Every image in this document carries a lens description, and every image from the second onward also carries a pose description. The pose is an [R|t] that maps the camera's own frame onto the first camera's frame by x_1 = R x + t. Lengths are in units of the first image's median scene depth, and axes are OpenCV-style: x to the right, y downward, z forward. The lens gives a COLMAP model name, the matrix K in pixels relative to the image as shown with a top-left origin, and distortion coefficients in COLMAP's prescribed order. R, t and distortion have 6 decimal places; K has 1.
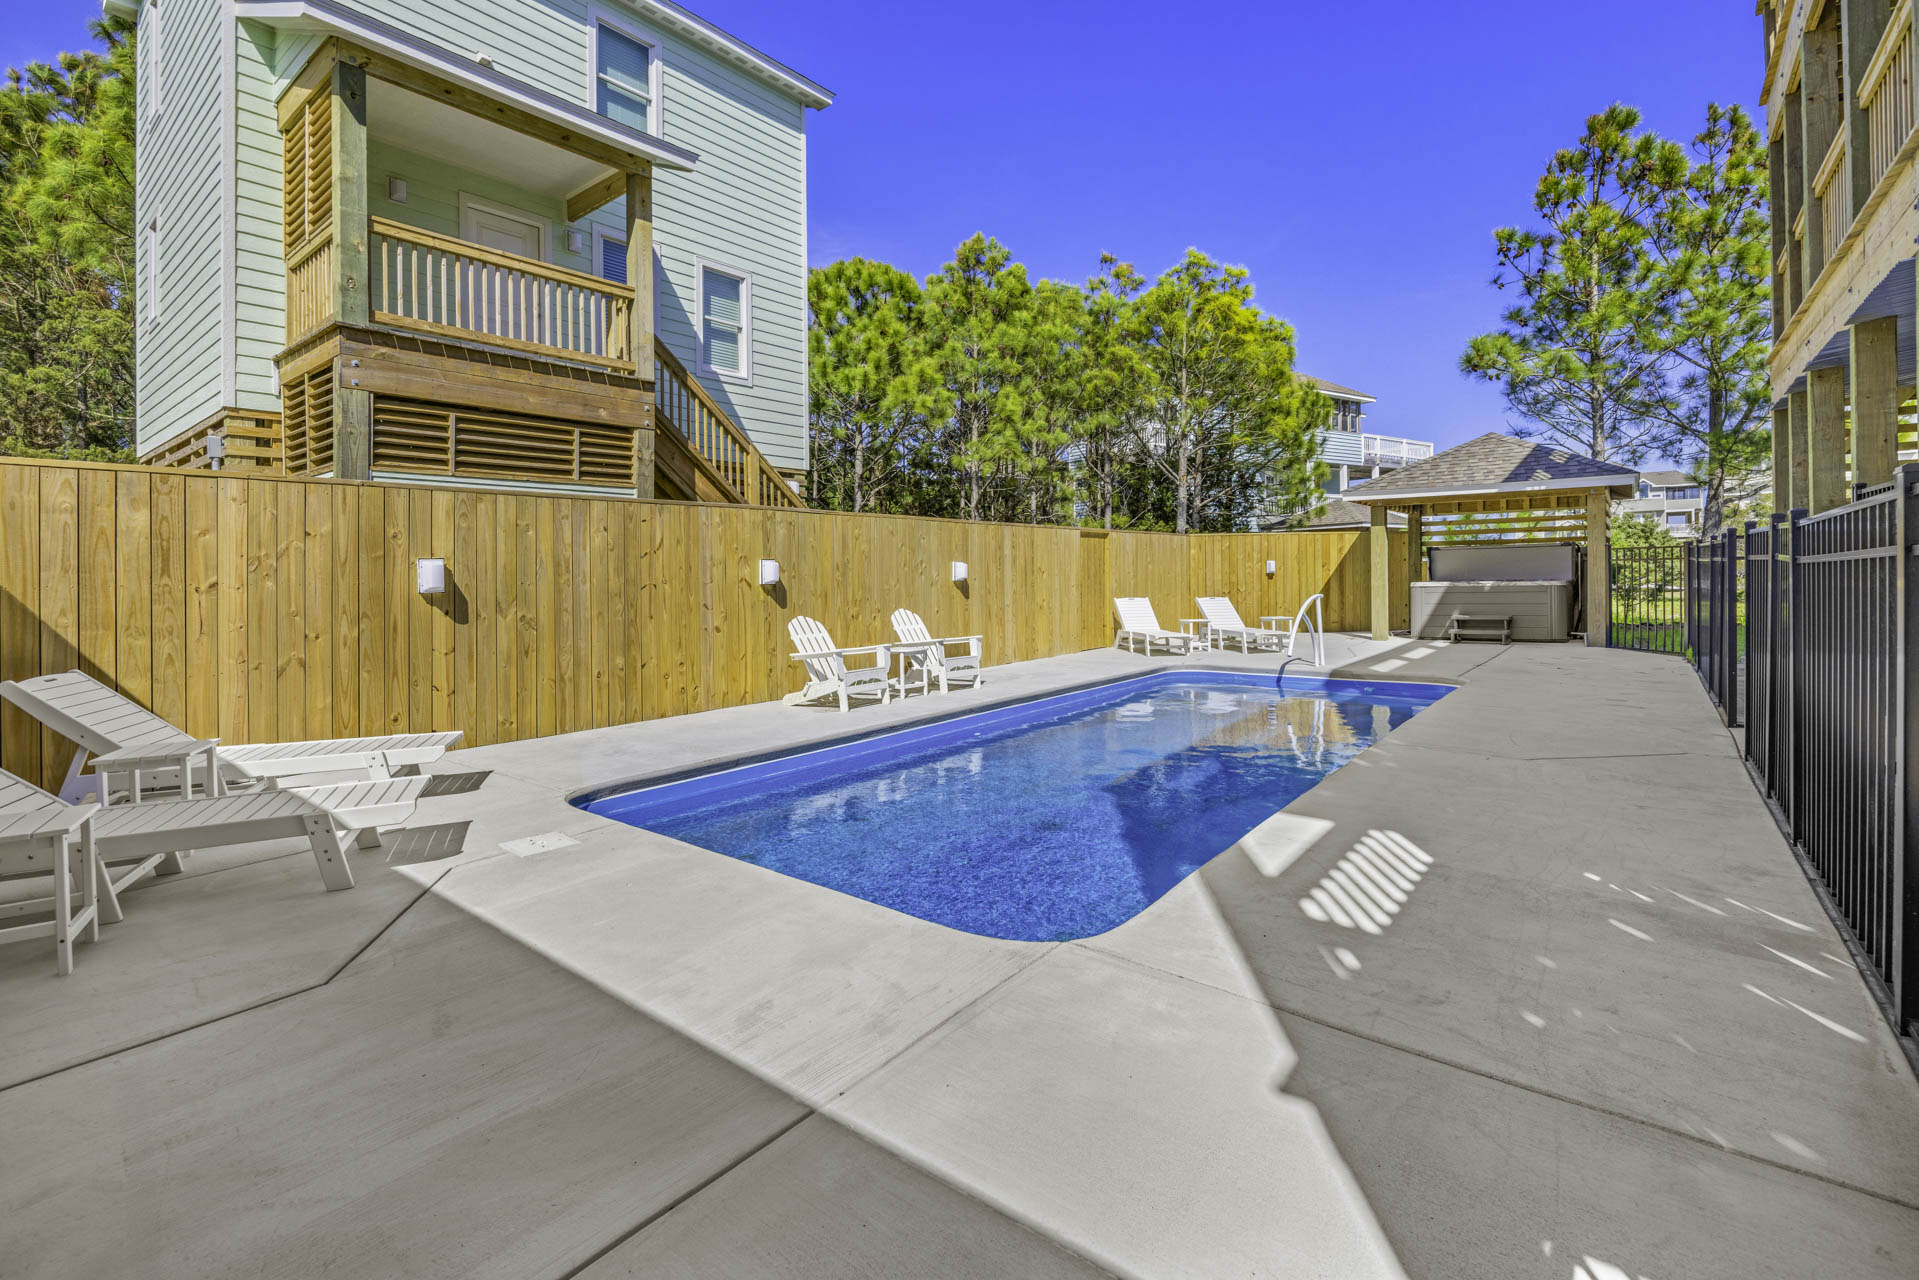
lens RADIAL K [[839.6, 0, 945.0], [0, 839.6, 572.4], [0, 0, 1]] dist [-0.015120, 0.000096]
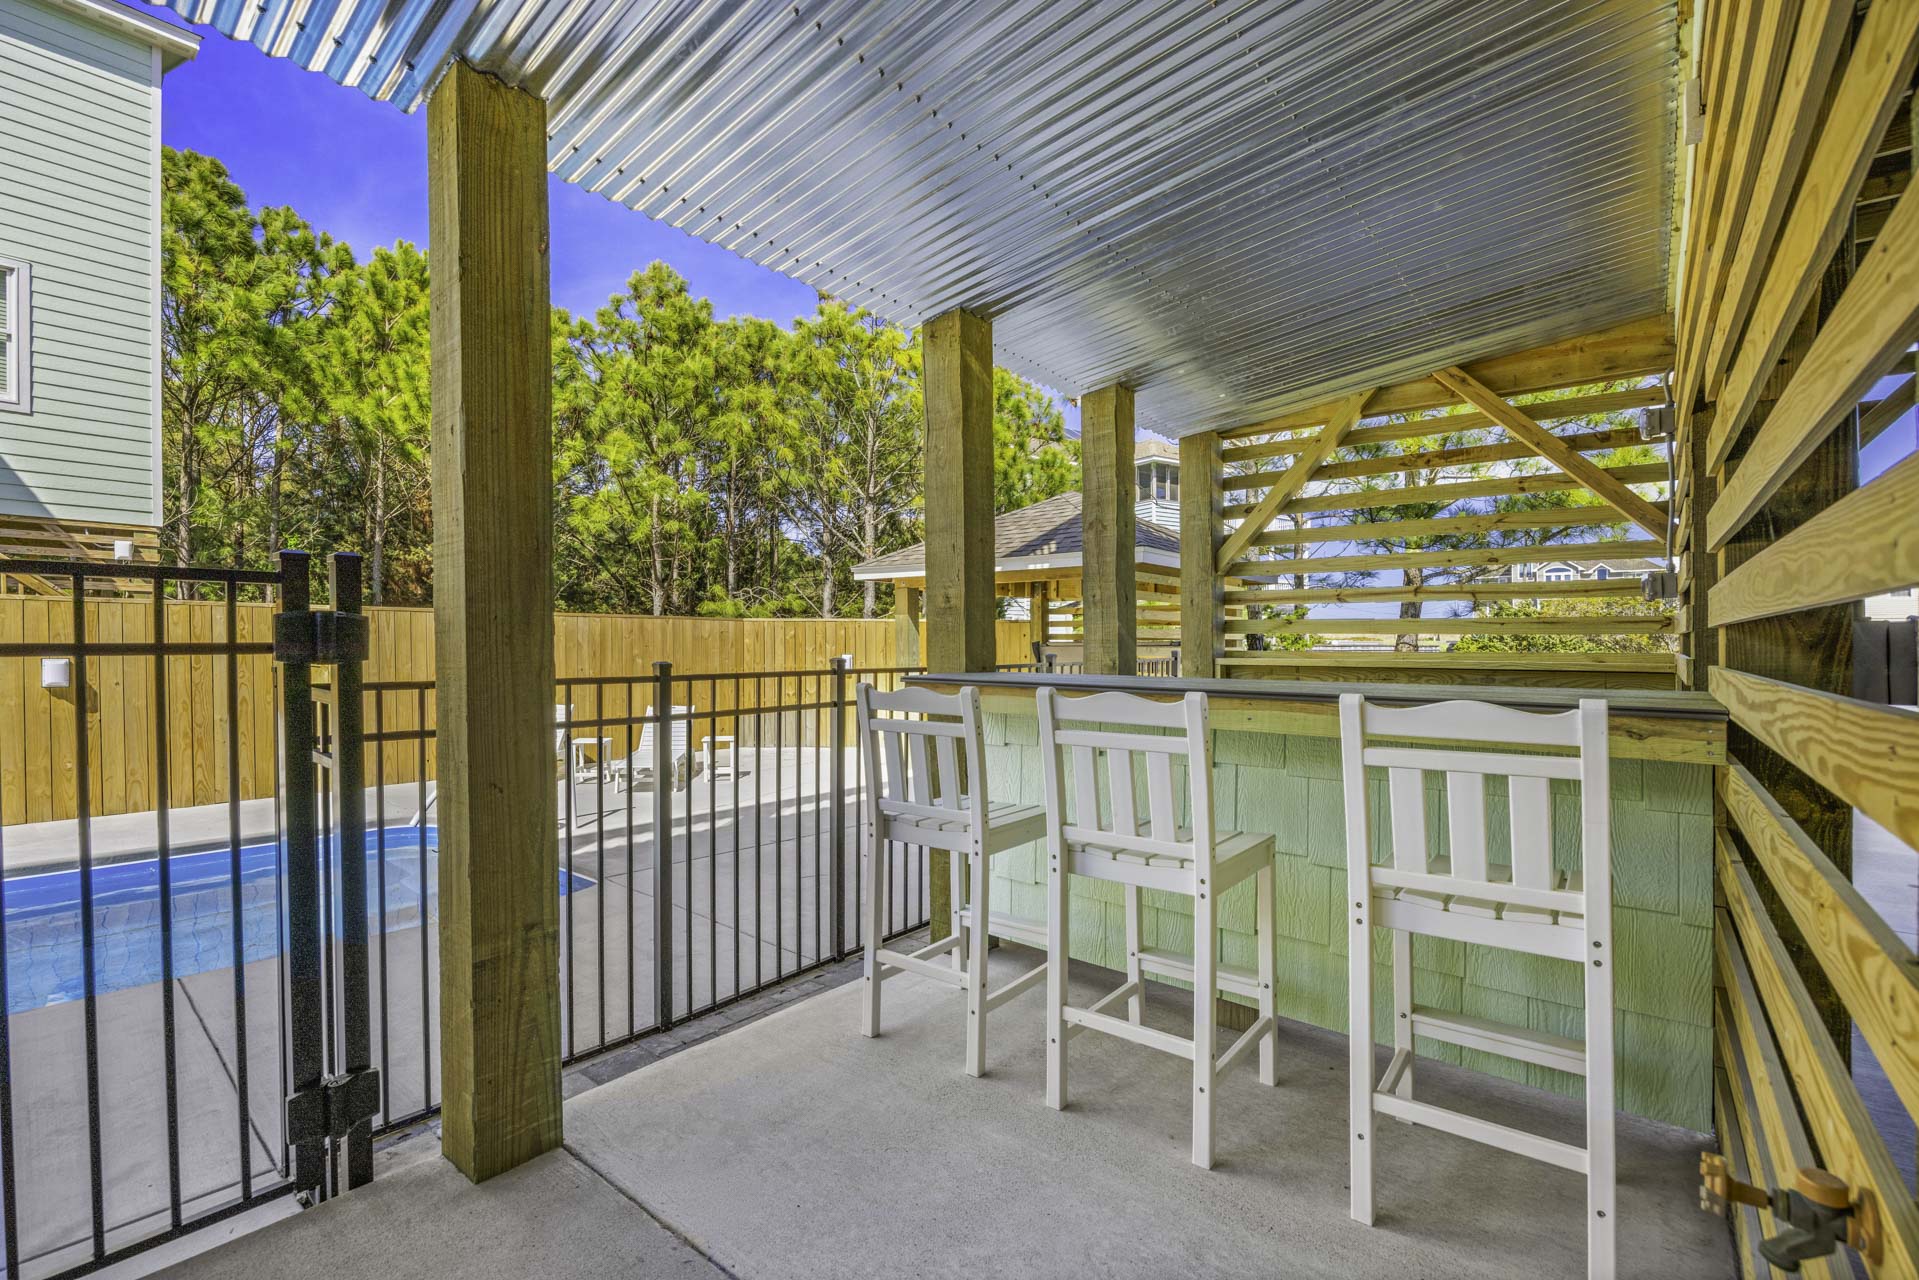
lens RADIAL K [[839.6, 0, 958.7], [0, 839.6, 636.9], [0, 0, 1]] dist [-0.015120, 0.000096]
pose [[0.998516, 0.015905, 0.052083, 0.454245], [-0.015503, 0.999847, -0.008114, -0.026067], [-0.052204, 0.007295, 0.998610, 0.188178]]
